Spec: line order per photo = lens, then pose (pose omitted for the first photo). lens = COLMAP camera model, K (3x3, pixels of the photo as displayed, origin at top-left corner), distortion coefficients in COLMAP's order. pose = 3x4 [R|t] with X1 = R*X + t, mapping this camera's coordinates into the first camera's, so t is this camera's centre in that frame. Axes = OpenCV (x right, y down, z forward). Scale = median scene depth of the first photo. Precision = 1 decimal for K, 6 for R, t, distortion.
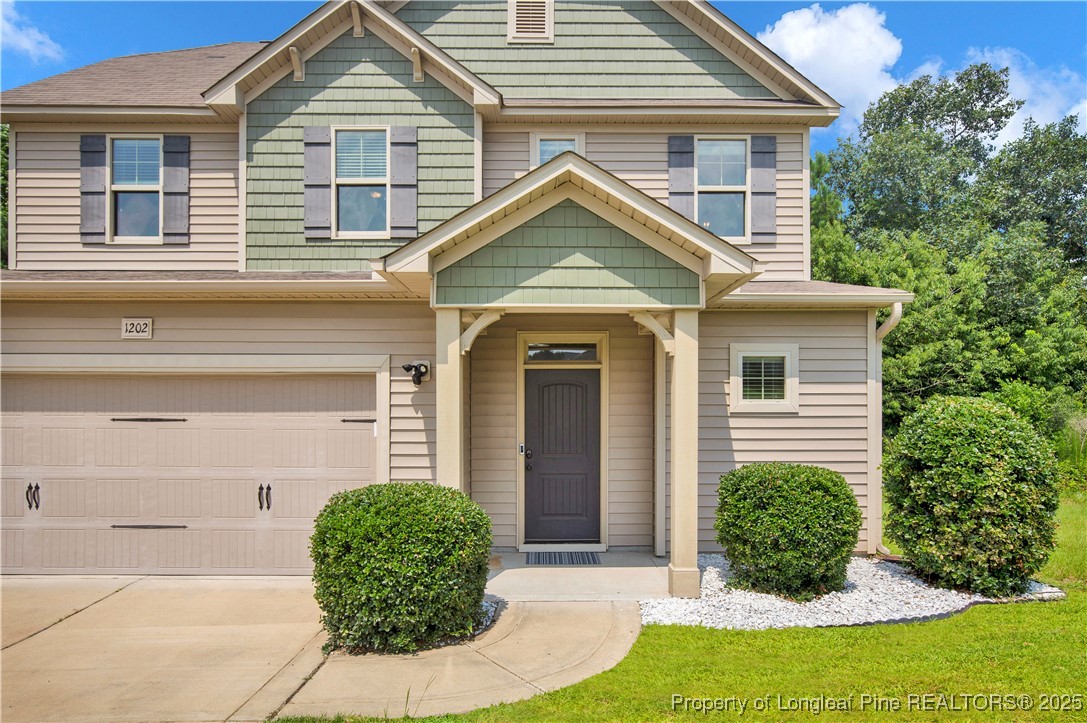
lens RADIAL K [[657.2, 0, 542.7], [0, 657.2, 399.5], [0, 0, 1]] dist [-0.005341, 0.000507]
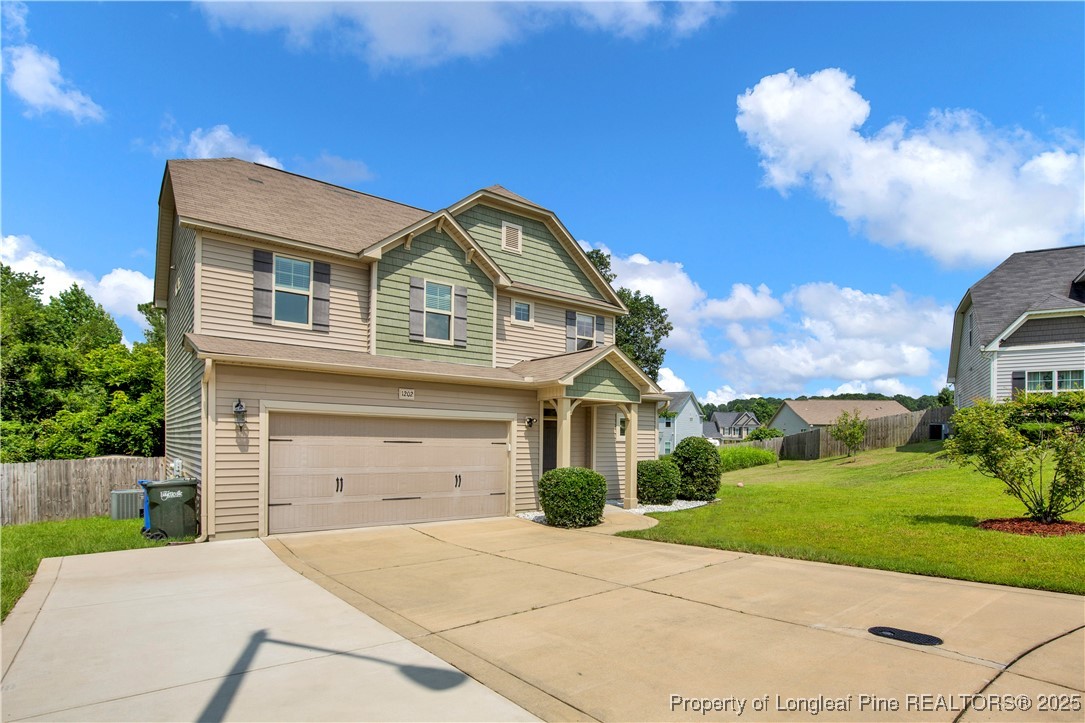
lens RADIAL K [[550.3, 0, 547.4], [0, 550.3, 423.0], [0, 0, 1]] dist [-0.002591, -0.000003]
pose [[0.804478, 0.029571, 0.593247, -0.932136], [-0.021636, 0.999556, -0.020484, 0.000092], [-0.593589, 0.003643, 0.804760, -0.406203]]
